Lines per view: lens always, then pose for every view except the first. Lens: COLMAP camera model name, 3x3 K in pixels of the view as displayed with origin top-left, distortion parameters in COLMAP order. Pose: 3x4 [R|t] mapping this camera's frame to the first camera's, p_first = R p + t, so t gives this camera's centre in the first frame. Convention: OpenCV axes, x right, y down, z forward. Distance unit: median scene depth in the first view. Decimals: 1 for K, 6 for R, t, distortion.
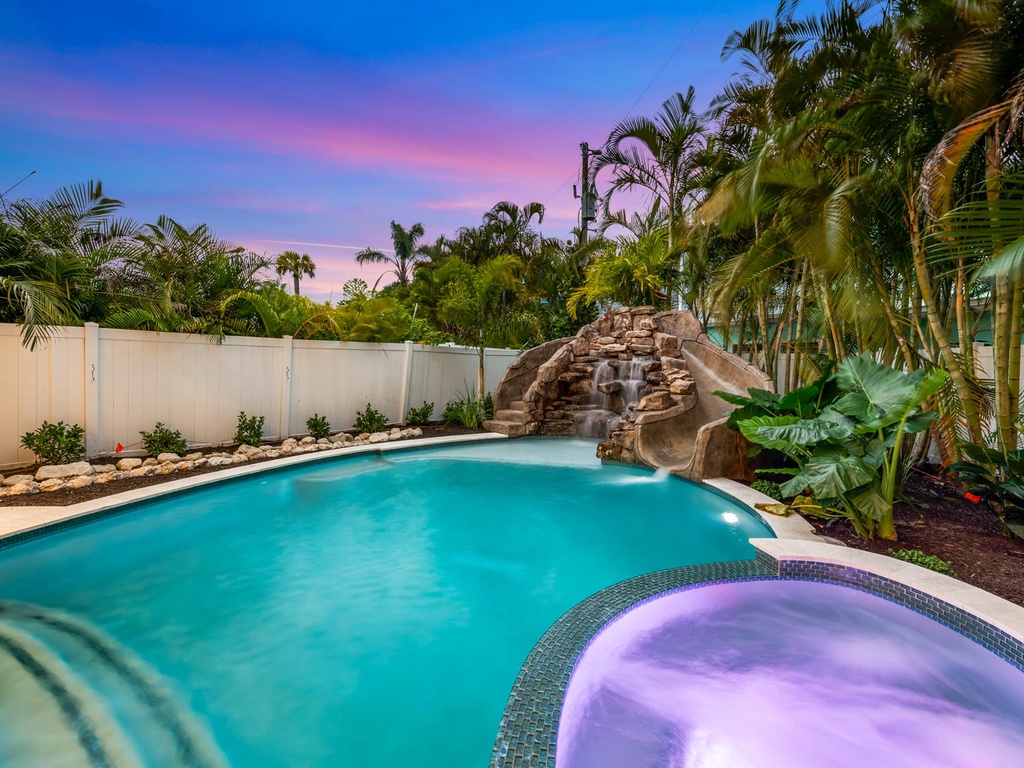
lens RADIAL K [[460.8, 0, 518.9], [0, 460.8, 382.6], [0, 0, 1]] dist [-0.004809, -0.000774]
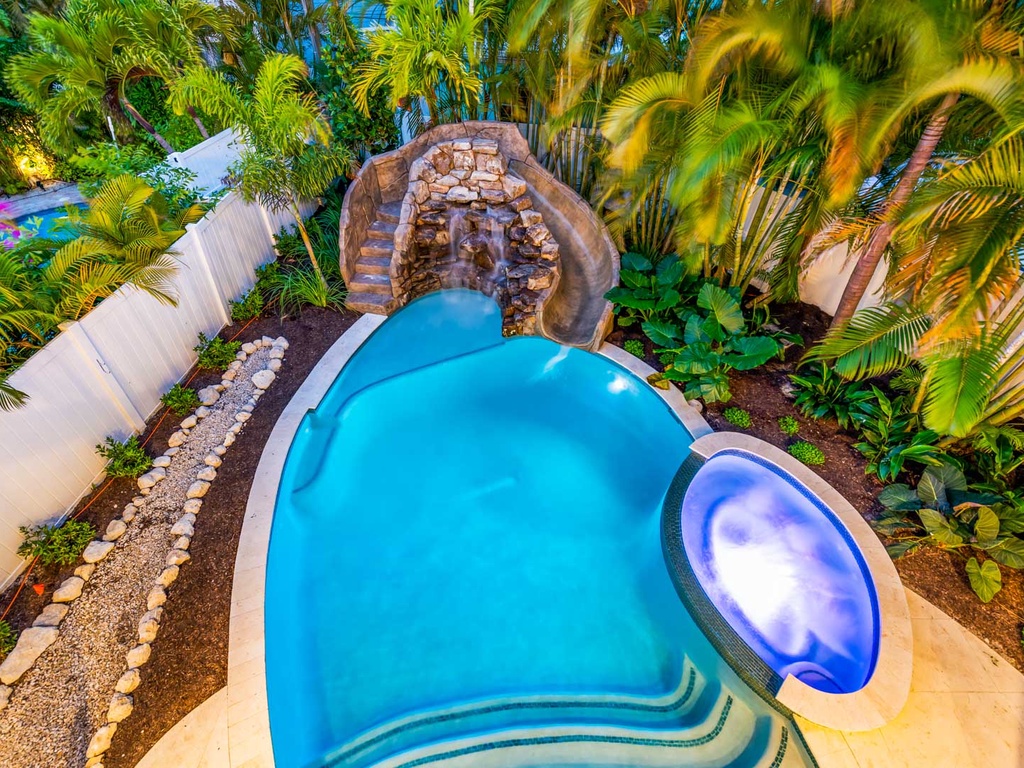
lens RADIAL K [[460.8, 0, 516.5], [0, 460.8, 388.4], [0, 0, 1]] dist [-0.004809, -0.000774]
pose [[0.786636, -0.431488, 0.441613, -0.298585], [0.021699, 0.734138, 0.678653, -0.422431], [-0.617036, -0.524270, 0.586862, 0.156884]]
